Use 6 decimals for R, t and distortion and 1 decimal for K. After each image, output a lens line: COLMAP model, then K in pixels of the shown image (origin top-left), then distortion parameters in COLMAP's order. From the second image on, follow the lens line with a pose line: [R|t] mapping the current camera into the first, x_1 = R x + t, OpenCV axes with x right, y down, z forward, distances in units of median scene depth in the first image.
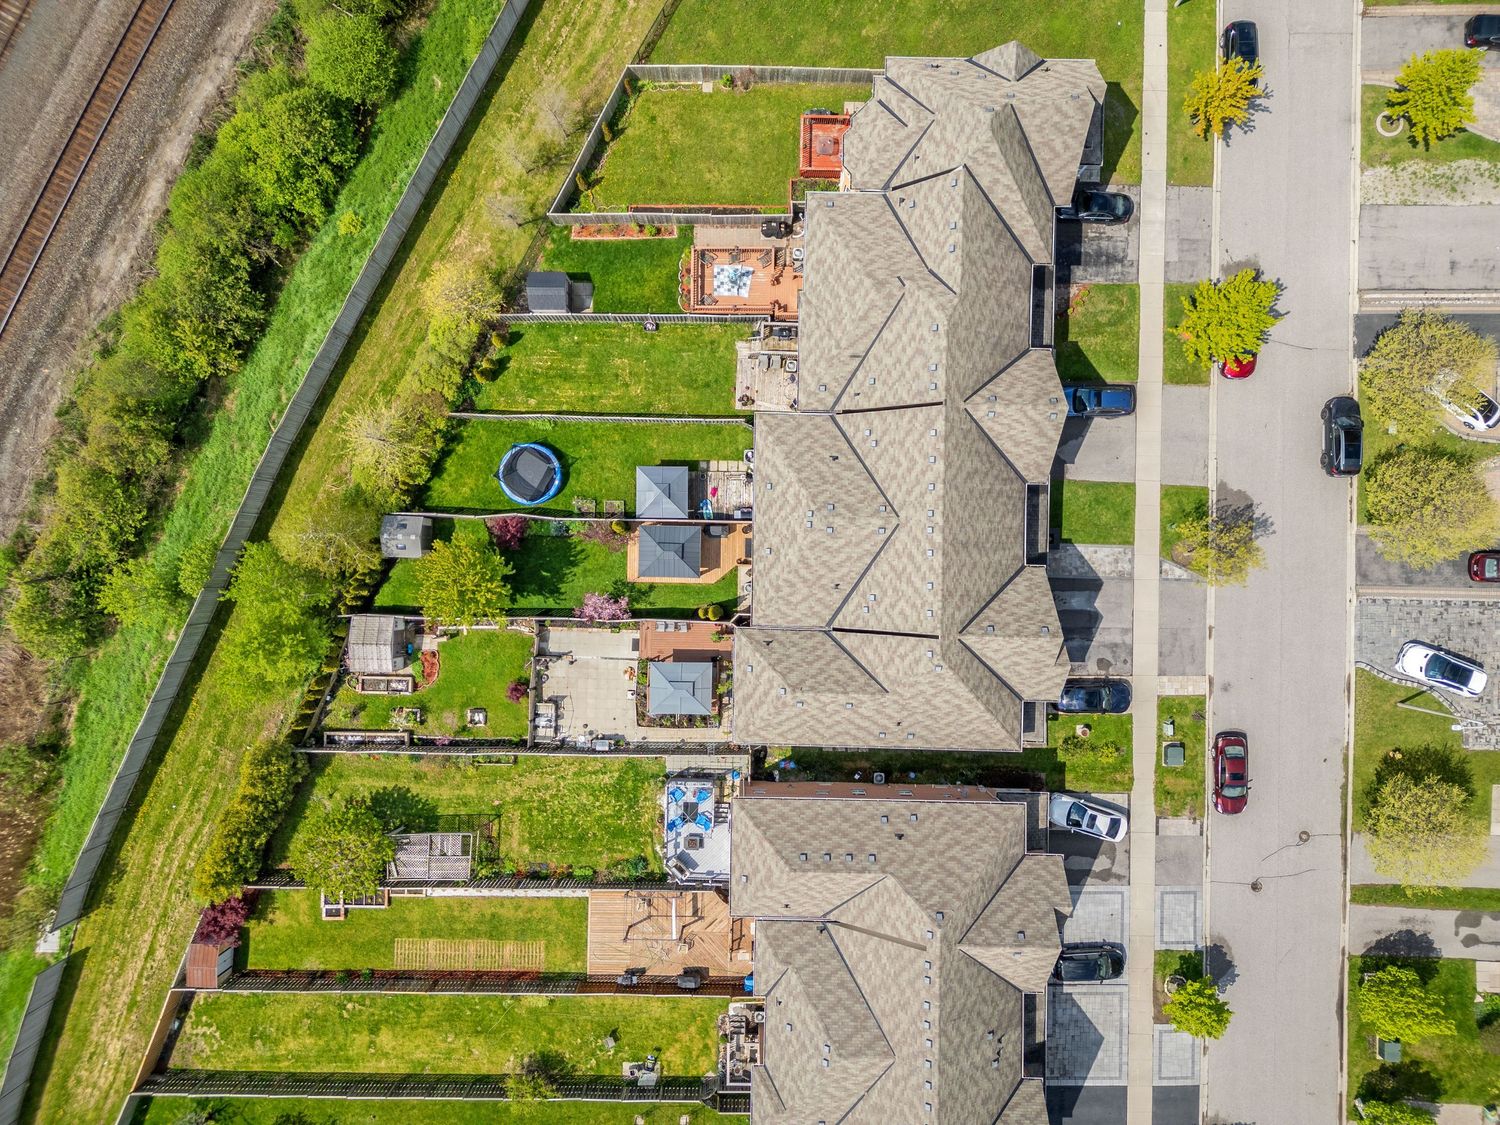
lens RADIAL K [[1046.3, 0, 749.3], [0, 1046.3, 563.7], [0, 0, 1]] dist [0.084635, -0.077747]
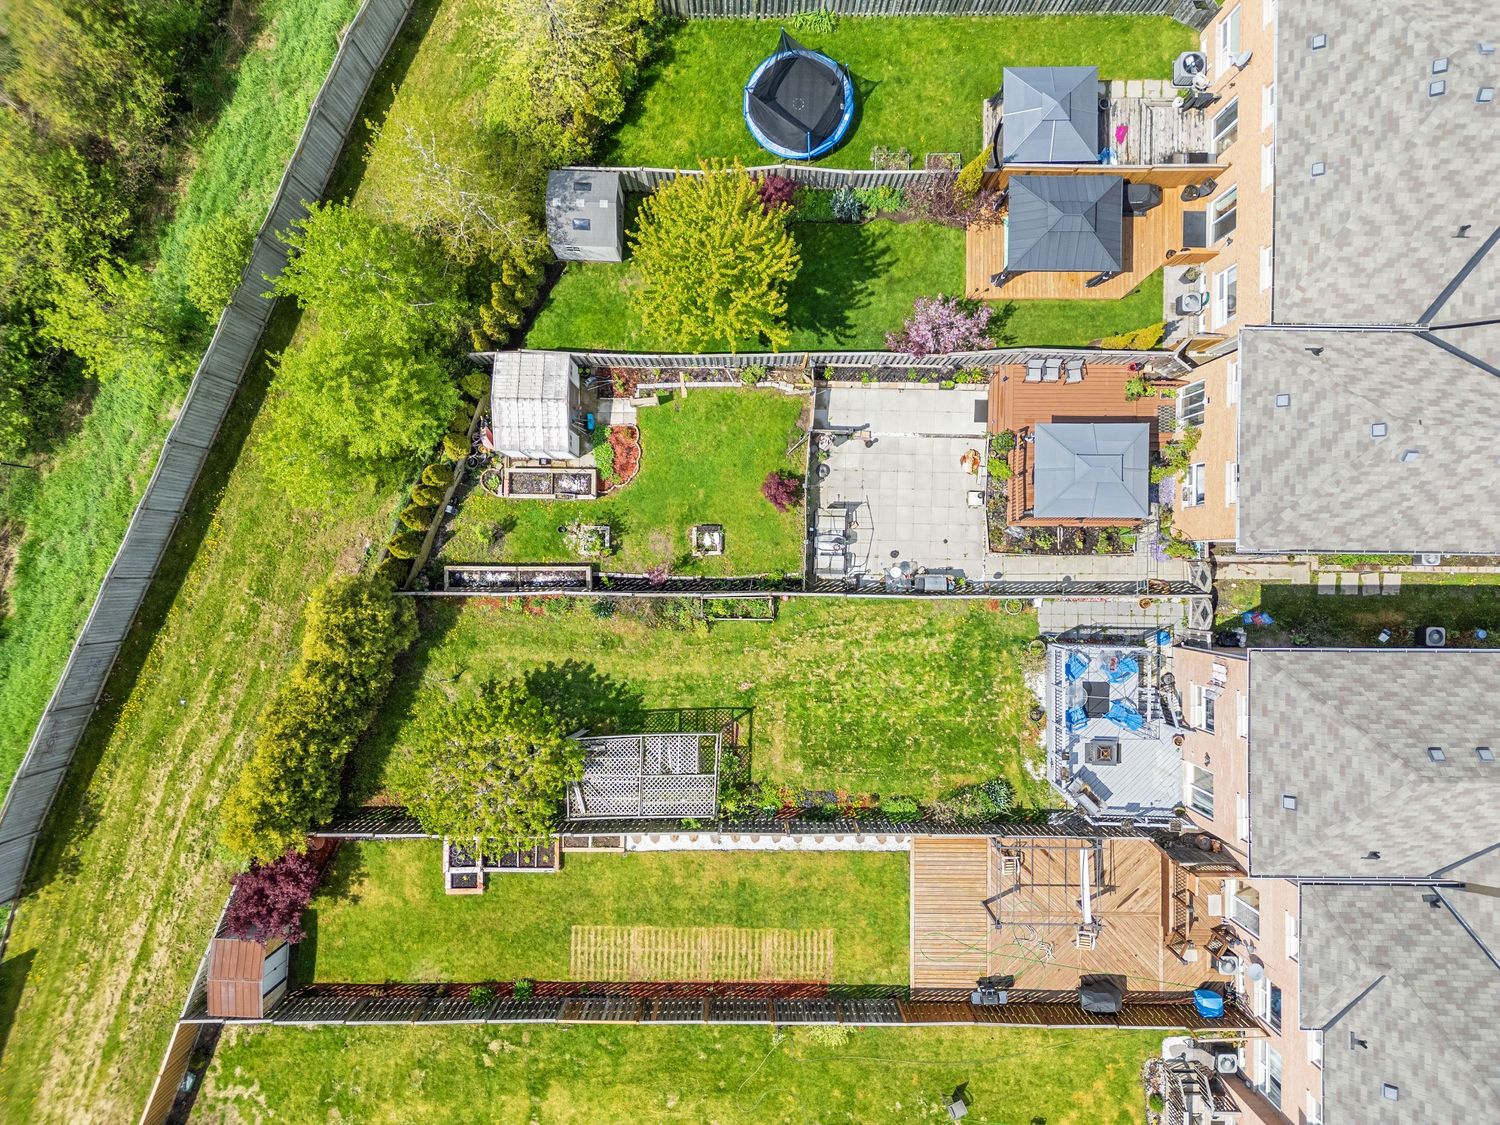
lens RADIAL K [[1035.9, 0, 748.4], [0, 1035.9, 565.2], [0, 0, 1]] dist [0.093077, -0.090524]
pose [[0.999927, -0.011149, 0.004580, -0.239582], [0.011189, 0.999899, -0.008780, 0.165232], [-0.004481, 0.008830, 0.999951, 0.435298]]
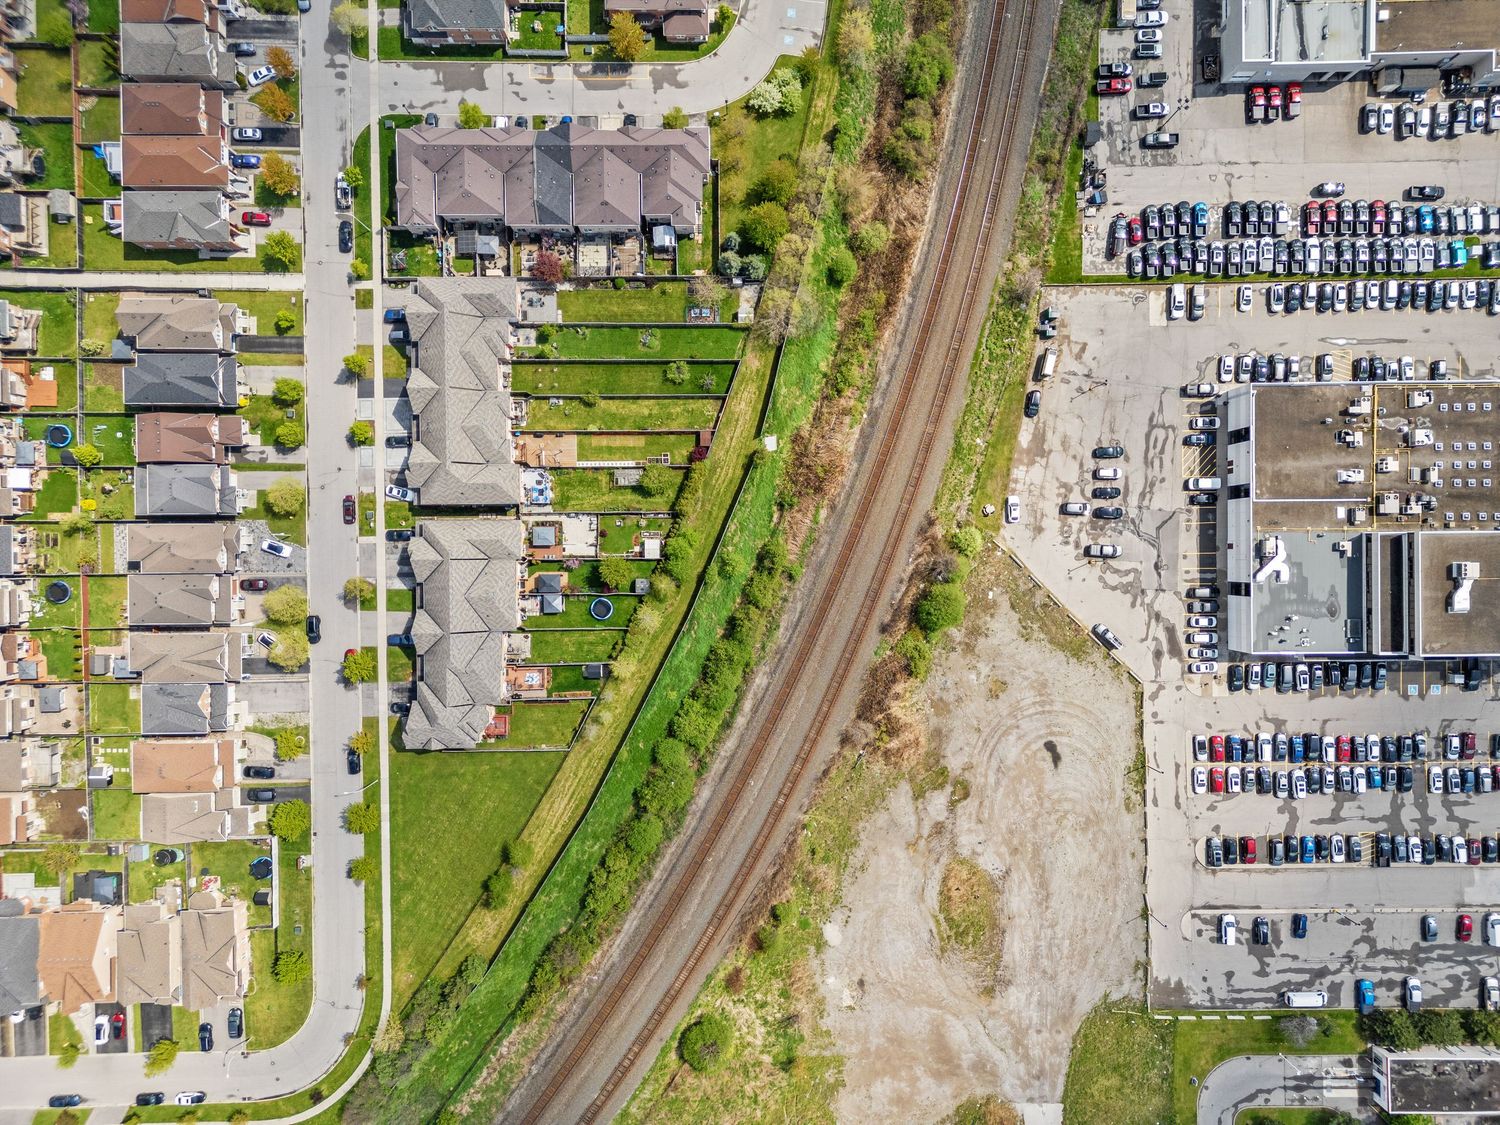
lens RADIAL K [[1021.6, 0, 747.8], [0, 1021.6, 565.1], [0, 0, 1]] dist [0.095619, -0.094616]
pose [[-0.999535, 0.024539, -0.018108, -0.556315], [-0.024240, -0.999569, -0.016574, 0.070315], [-0.018507, -0.016127, 0.999699, -1.783675]]
